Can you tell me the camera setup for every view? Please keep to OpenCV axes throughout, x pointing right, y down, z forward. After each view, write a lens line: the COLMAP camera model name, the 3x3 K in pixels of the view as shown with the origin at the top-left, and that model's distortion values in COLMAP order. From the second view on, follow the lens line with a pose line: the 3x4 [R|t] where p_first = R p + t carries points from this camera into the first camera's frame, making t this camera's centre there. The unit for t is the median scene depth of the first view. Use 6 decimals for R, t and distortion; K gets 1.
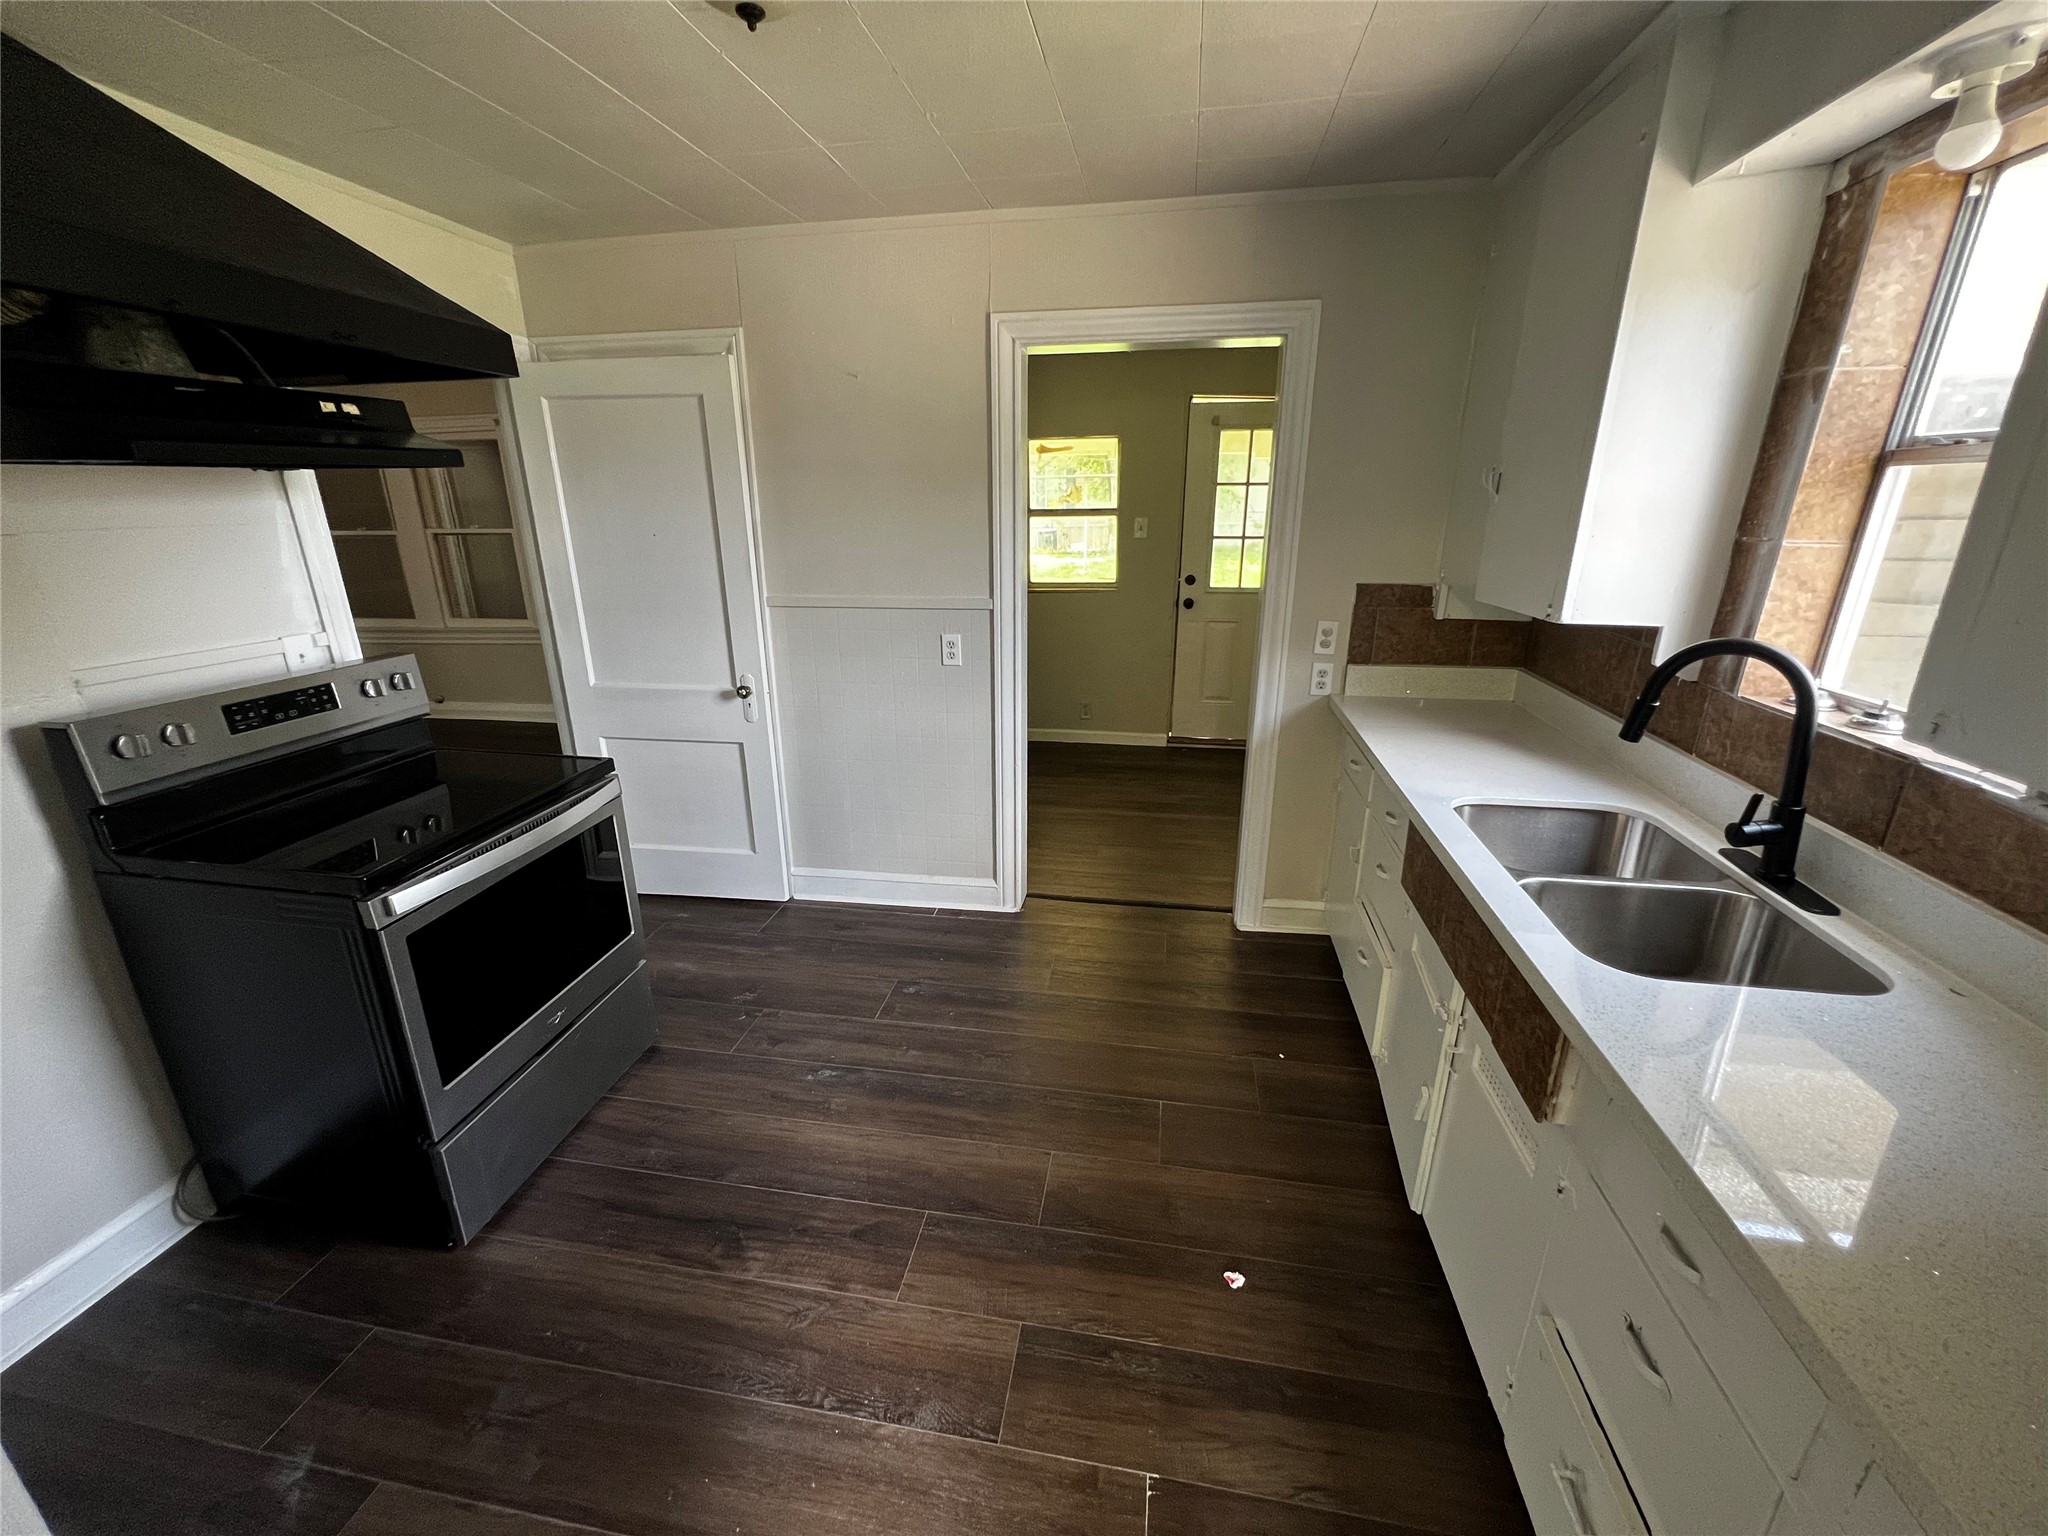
lens RADIAL K [[821.3, 0, 1018.3], [0, 821.3, 762.5], [0, 0, 1]] dist [0.000917, 0.000768]
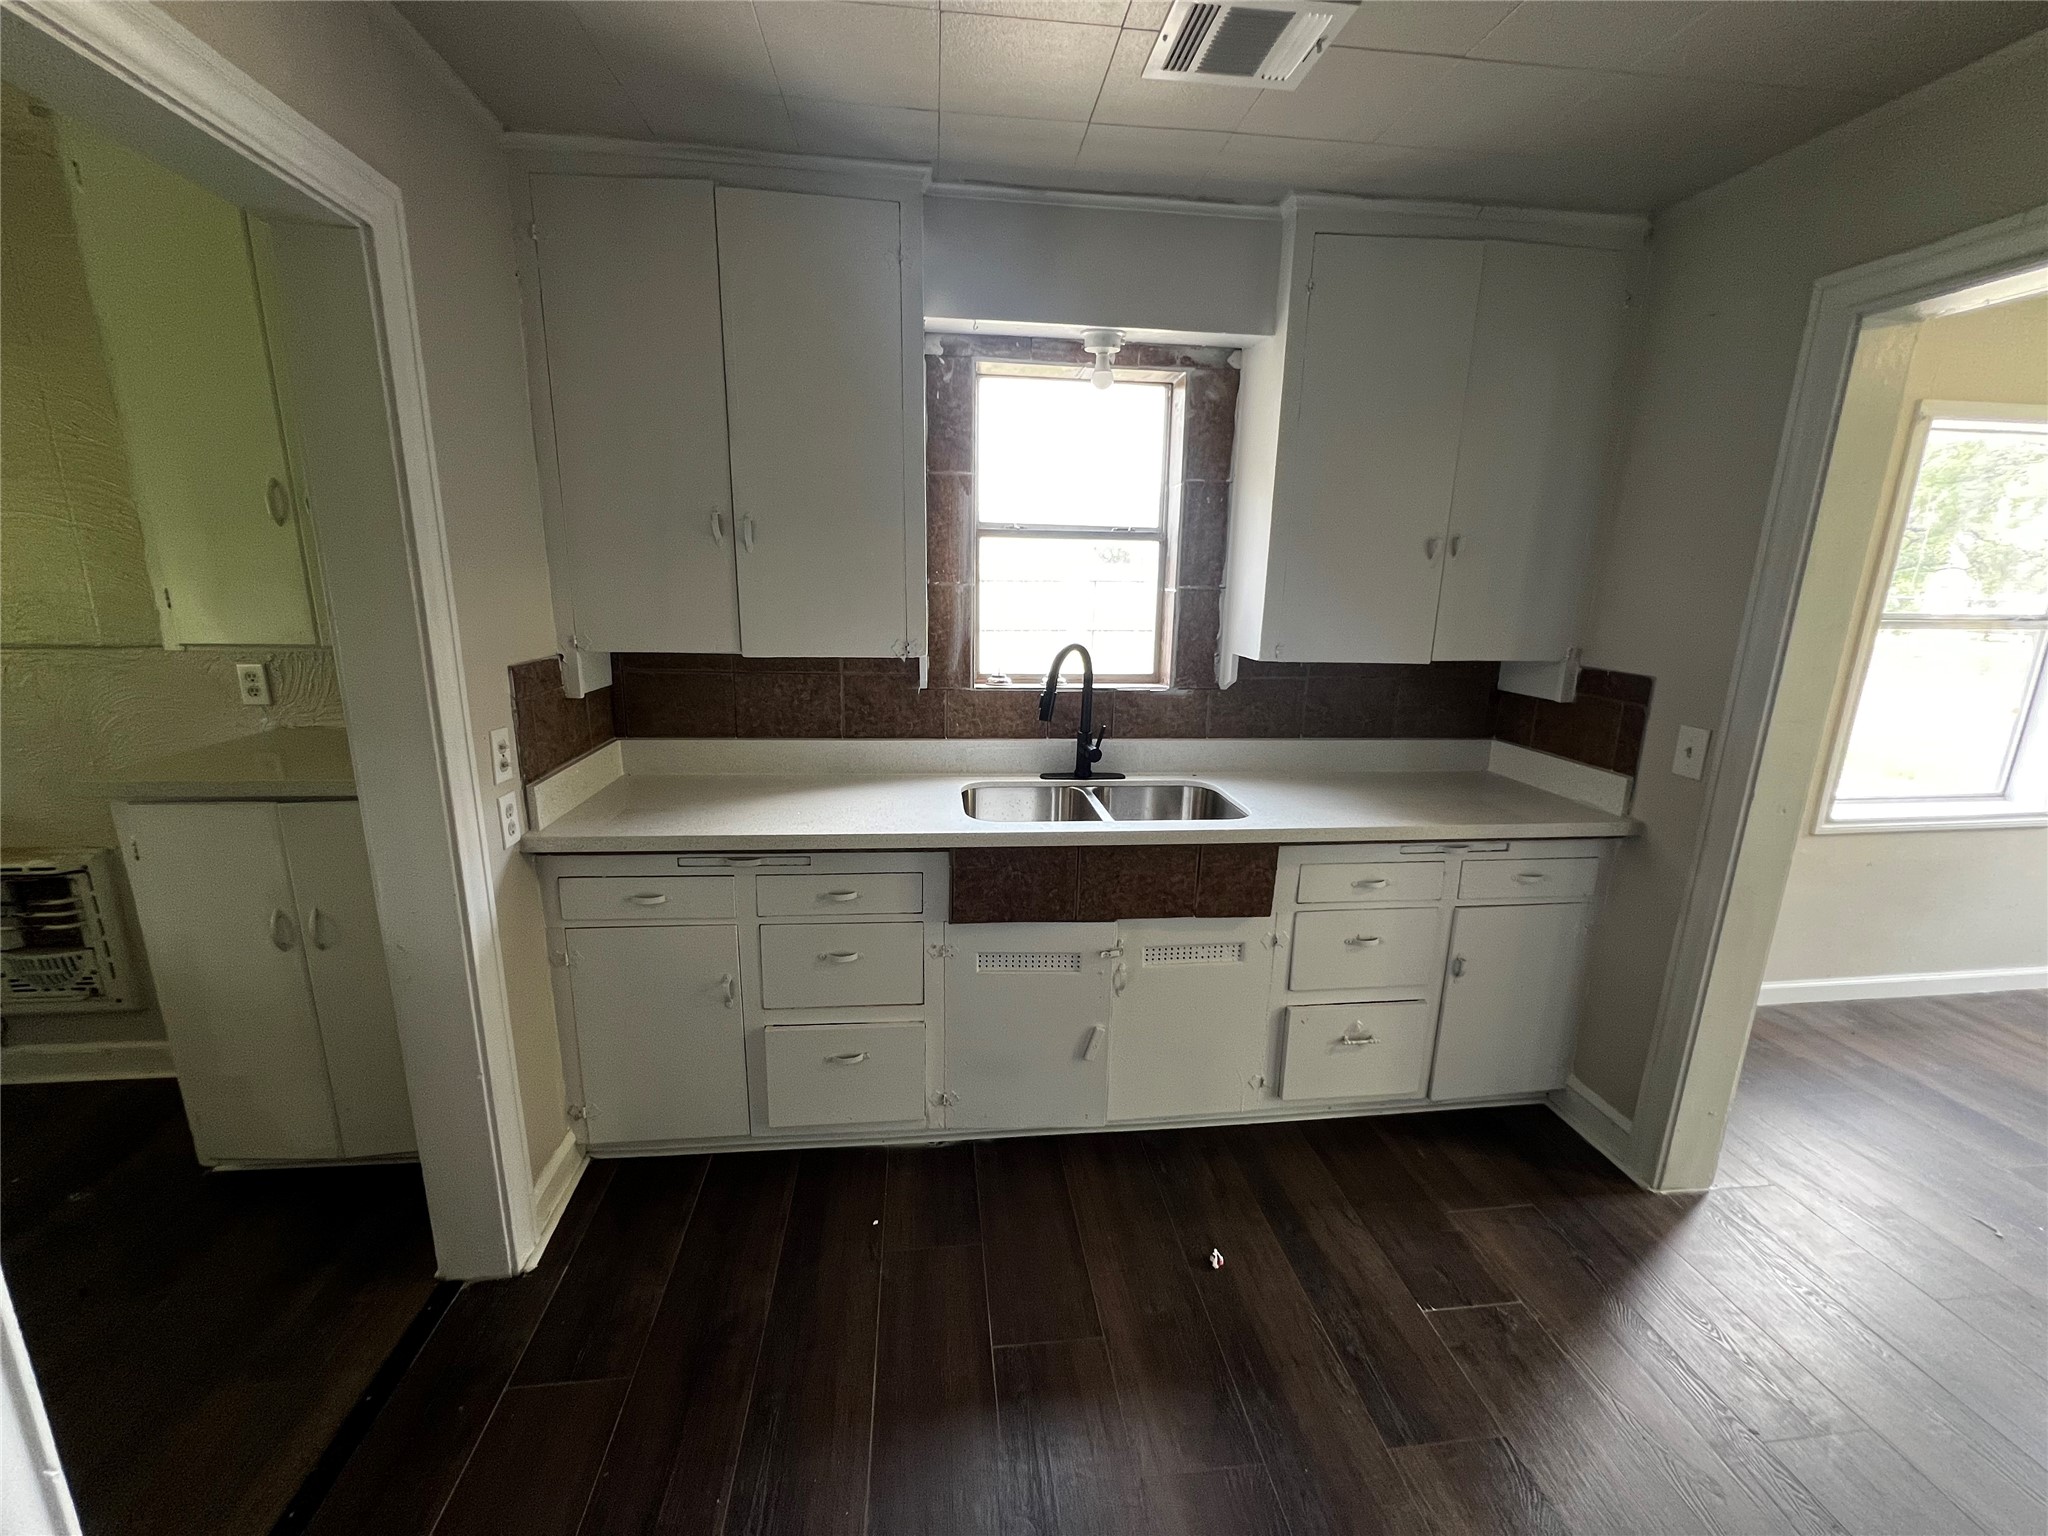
lens RADIAL K [[821.3, 0, 1013.8], [0, 821.3, 778.9], [0, 0, 1]] dist [0.000917, 0.000768]
pose [[-0.283814, -0.212455, 0.935047, -0.571461], [0.287152, 0.911561, 0.294278, -0.357679], [-0.914873, 0.352021, -0.197707, 1.329512]]
